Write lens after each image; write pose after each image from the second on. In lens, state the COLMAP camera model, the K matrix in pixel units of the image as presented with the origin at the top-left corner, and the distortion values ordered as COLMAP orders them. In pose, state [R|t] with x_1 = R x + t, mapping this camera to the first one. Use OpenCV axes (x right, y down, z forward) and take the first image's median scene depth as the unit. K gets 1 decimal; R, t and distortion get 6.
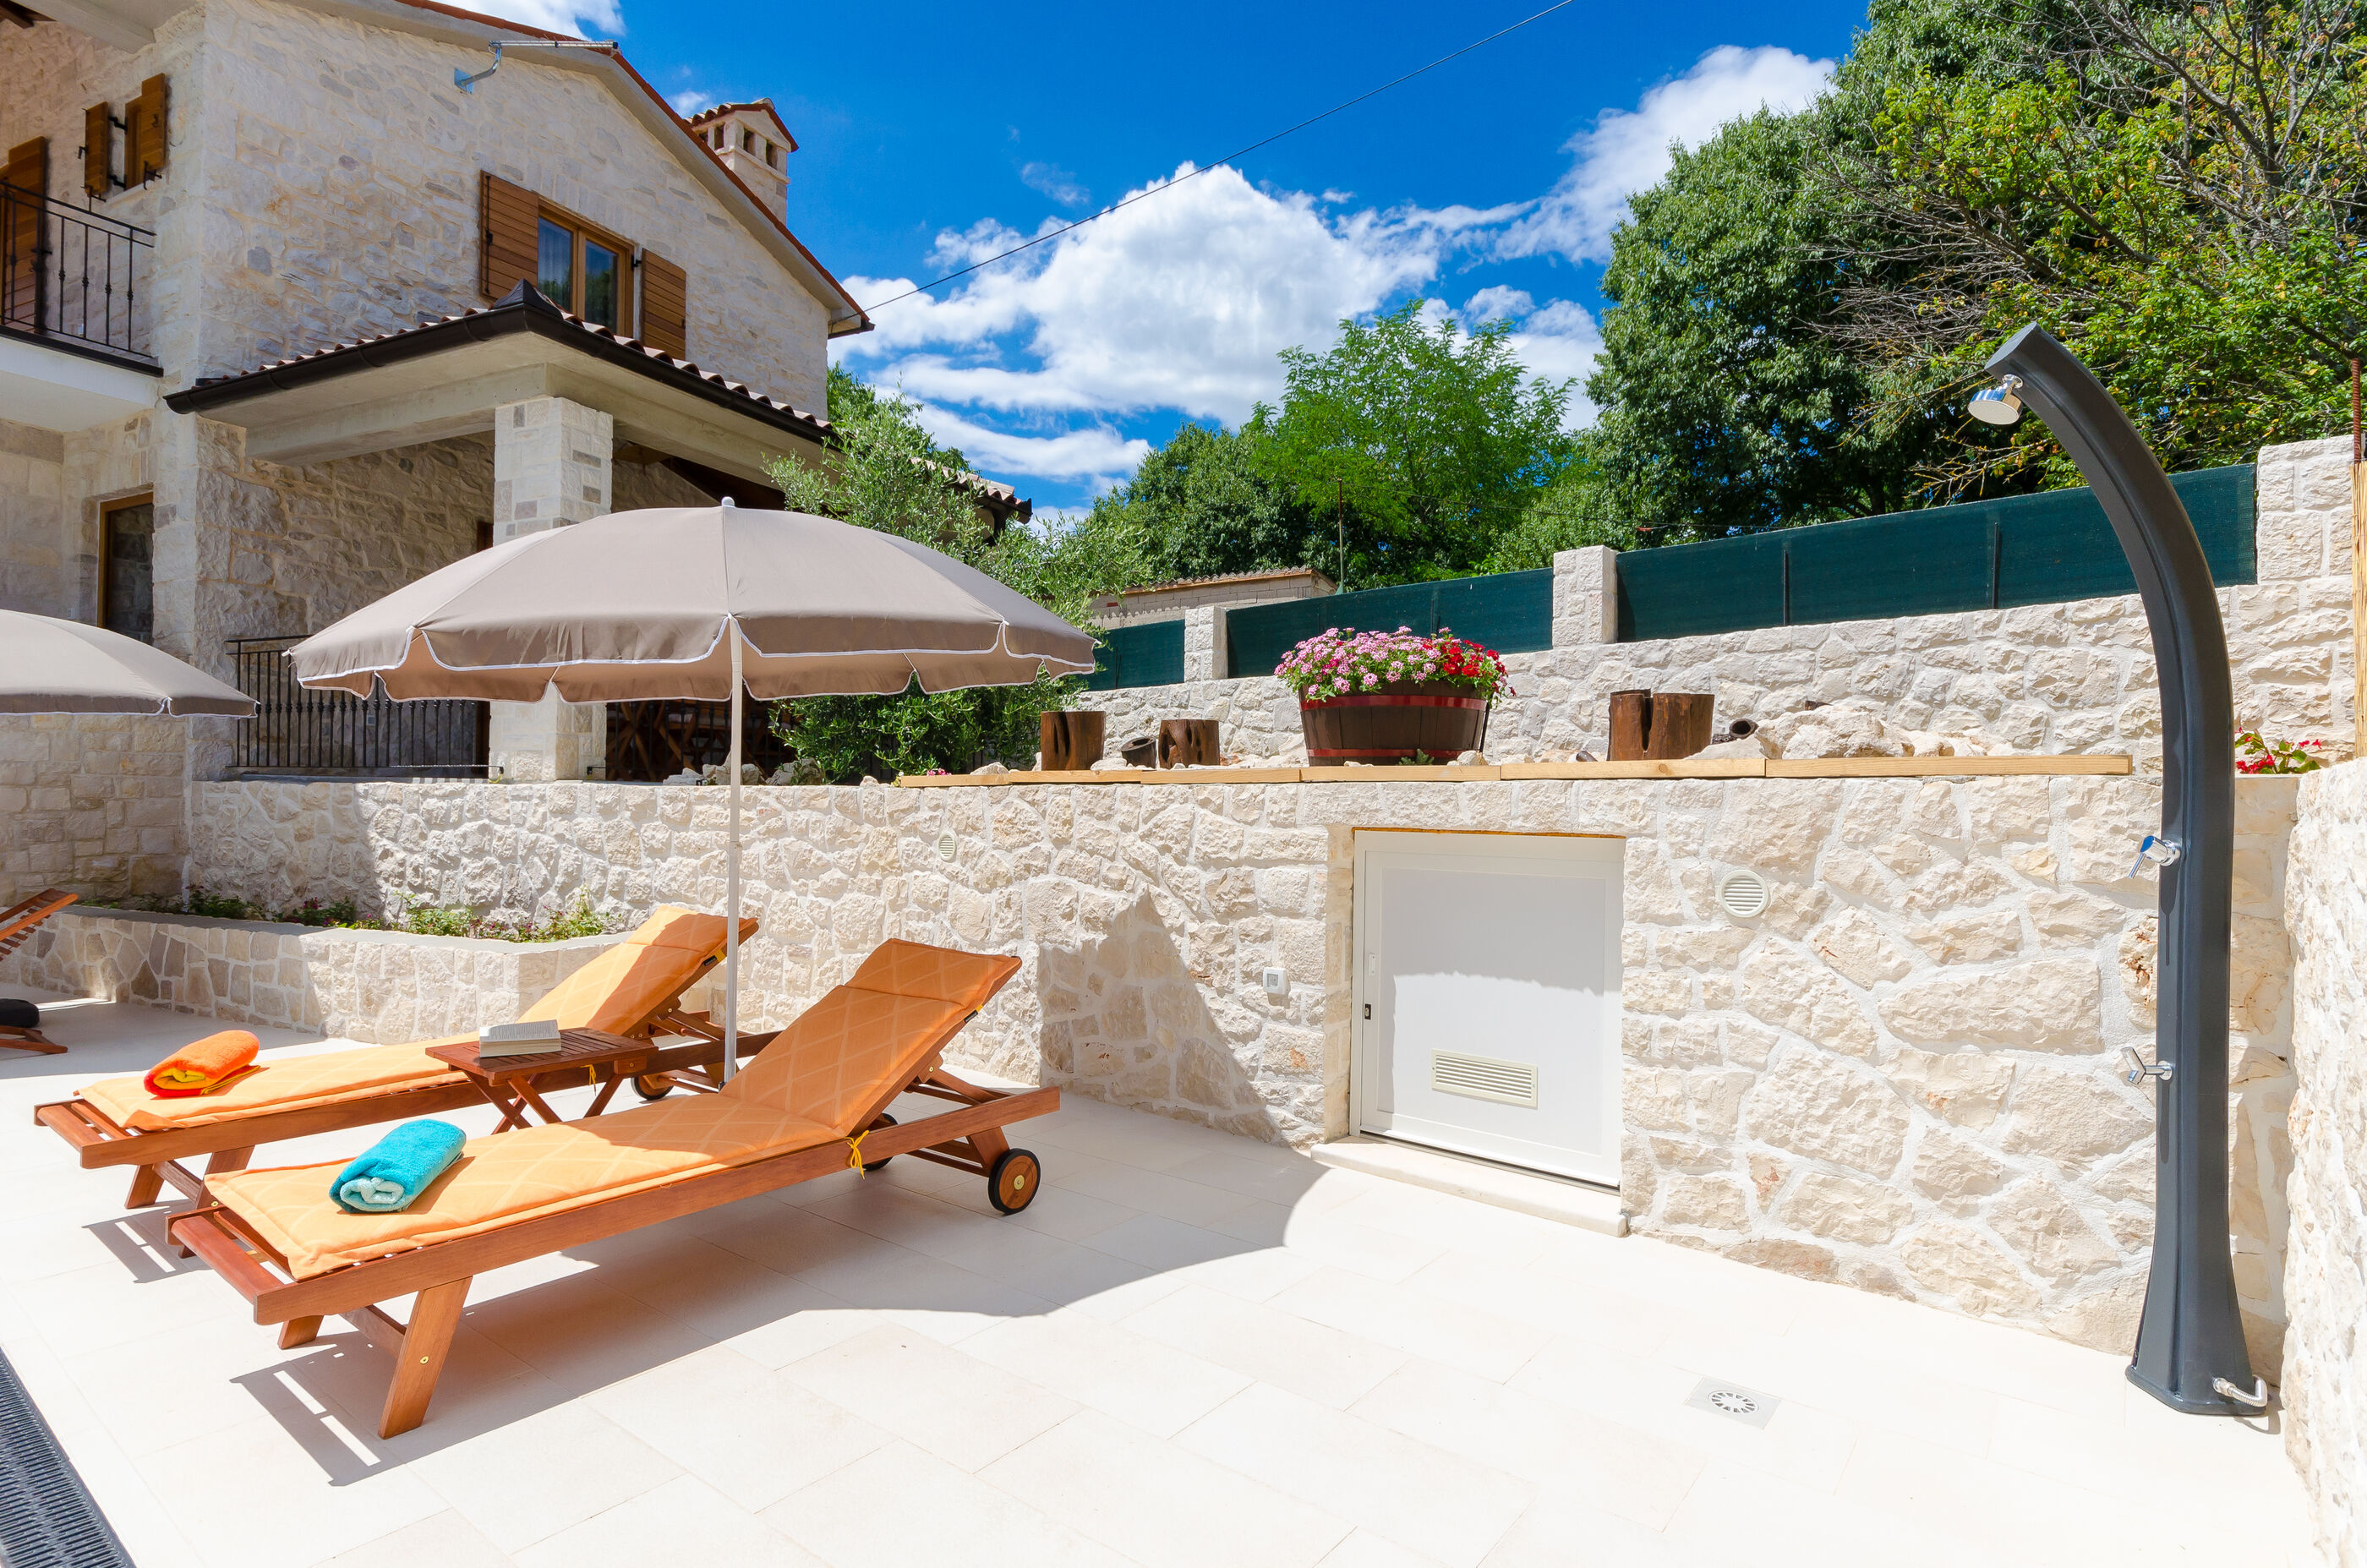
lens RADIAL K [[1204.3, 0, 1185.6], [0, 1204.3, 795.9], [0, 0, 1]] dist [0.001784, 0.000199]
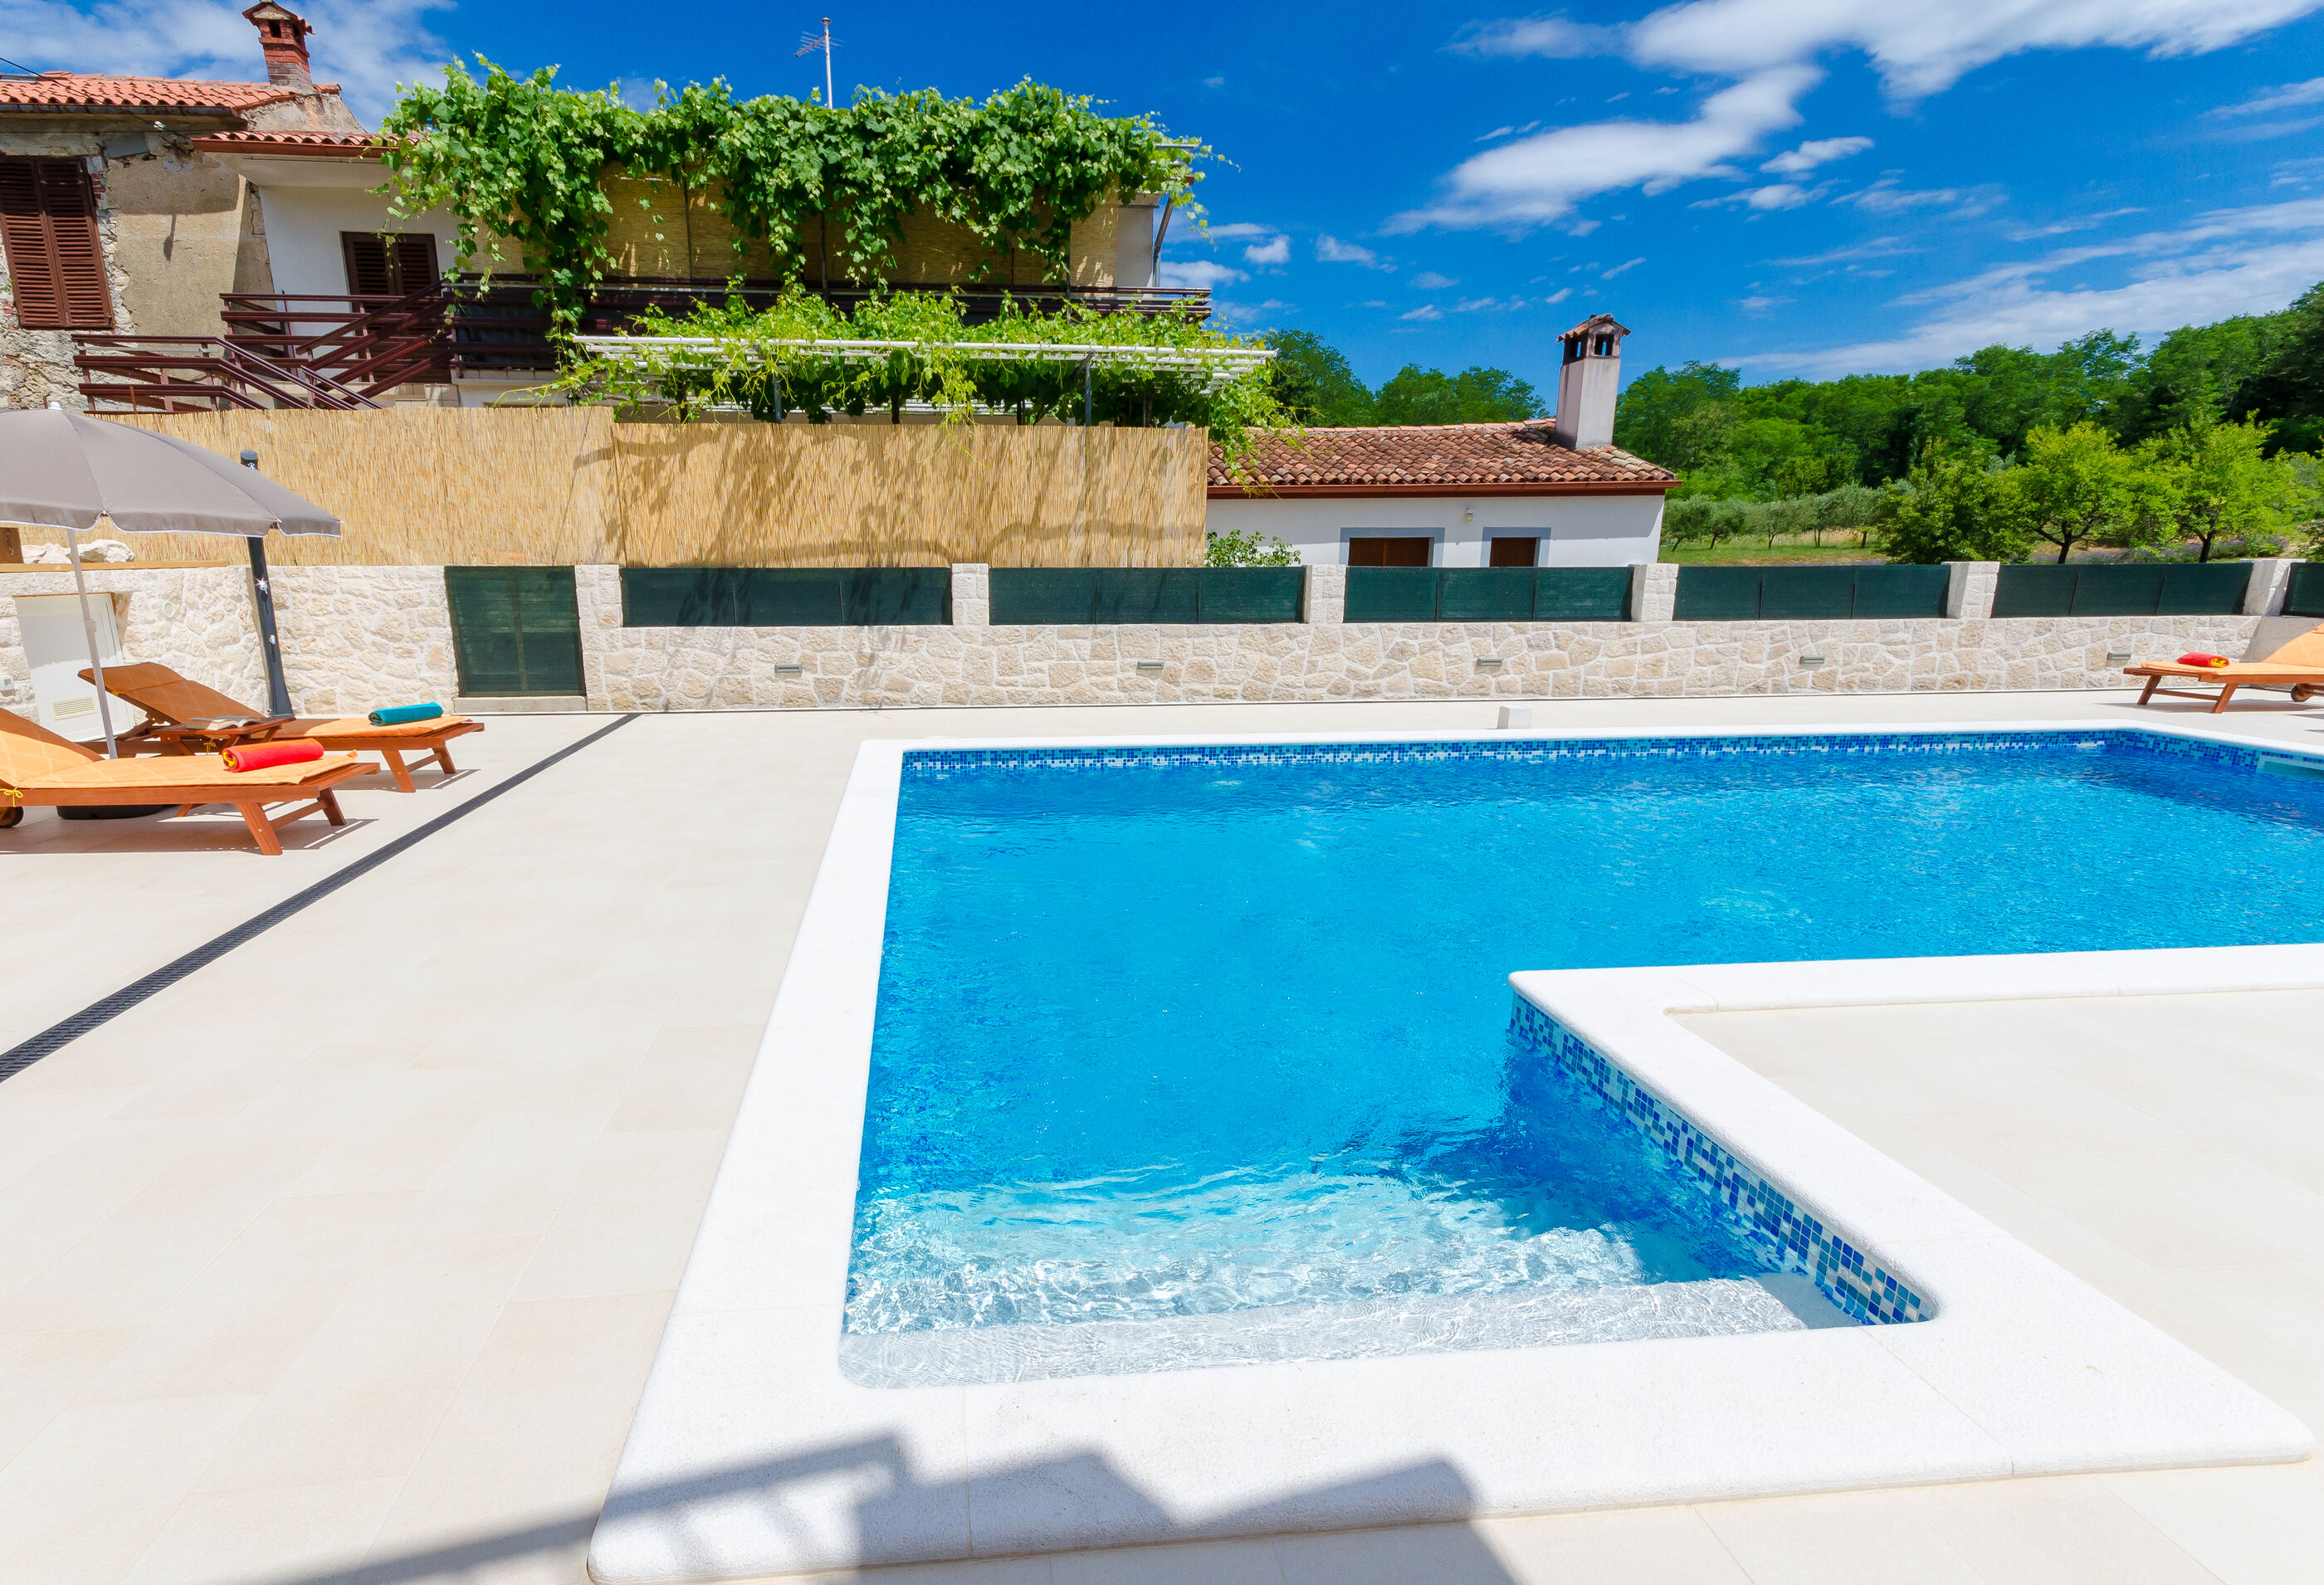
lens RADIAL K [[1167.3, 0, 1188.1], [0, 1167.3, 823.7], [0, 0, 1]] dist [-0.001047, 0.000351]
pose [[-0.685397, -0.190877, 0.702707, -1.243960], [-0.010776, 0.967585, 0.252316, -0.059324], [-0.728090, 0.165364, -0.665237, 0.430980]]
